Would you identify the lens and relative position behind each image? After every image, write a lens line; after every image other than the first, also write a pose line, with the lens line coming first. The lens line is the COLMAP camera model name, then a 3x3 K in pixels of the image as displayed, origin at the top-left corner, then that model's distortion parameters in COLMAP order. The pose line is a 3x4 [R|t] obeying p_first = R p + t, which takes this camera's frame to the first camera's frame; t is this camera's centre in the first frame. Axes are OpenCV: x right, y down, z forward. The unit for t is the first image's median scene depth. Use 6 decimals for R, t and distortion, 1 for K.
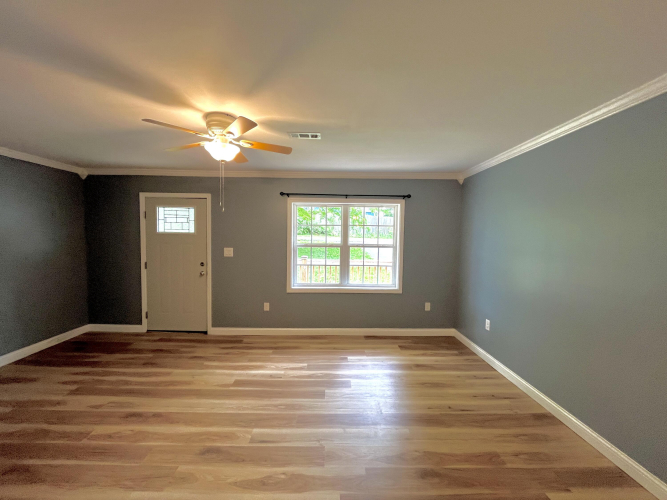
lens RADIAL K [[269.8, 0, 332.4], [0, 269.8, 247.9], [0, 0, 1]] dist [0.000499, -0.000183]
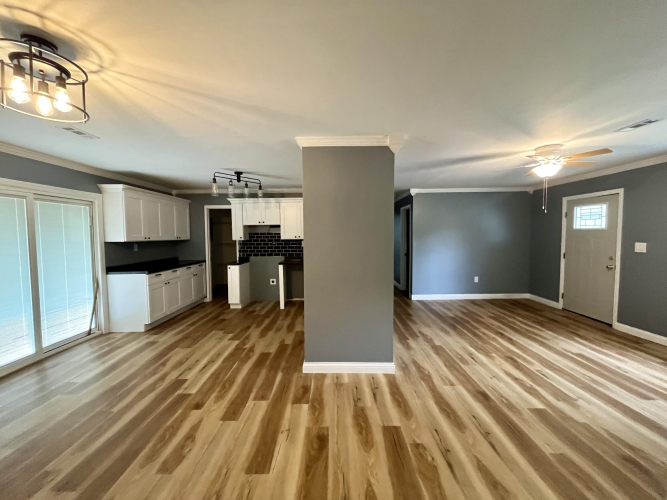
lens RADIAL K [[269.8, 0, 332.4], [0, 269.8, 247.9], [0, 0, 1]] dist [0.000499, -0.000183]
pose [[-0.010038, 0.036552, -0.999281, 0.694402], [-0.034470, 0.998725, 0.036878, 0.024584], [0.999355, 0.034815, -0.008766, -0.068959]]
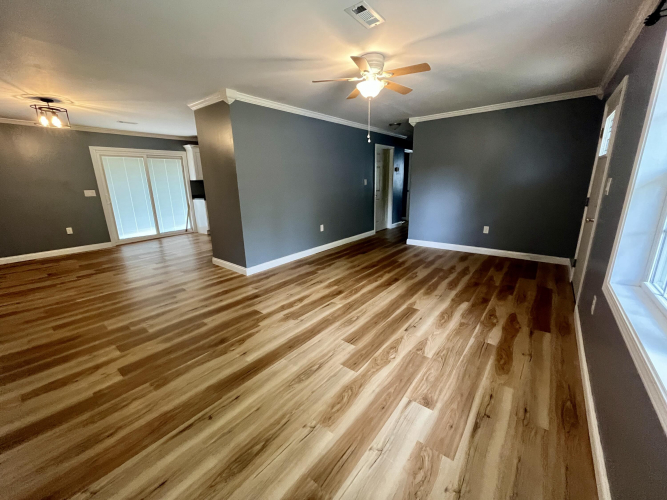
lens RADIAL K [[269.8, 0, 332.4], [0, 269.8, 247.9], [0, 0, 1]] dist [0.000499, -0.000183]
pose [[-0.629250, 0.188820, -0.753917, 0.487295], [-0.024581, 0.964719, 0.262132, 0.007140], [0.776814, 0.183479, -0.602408, 1.138504]]
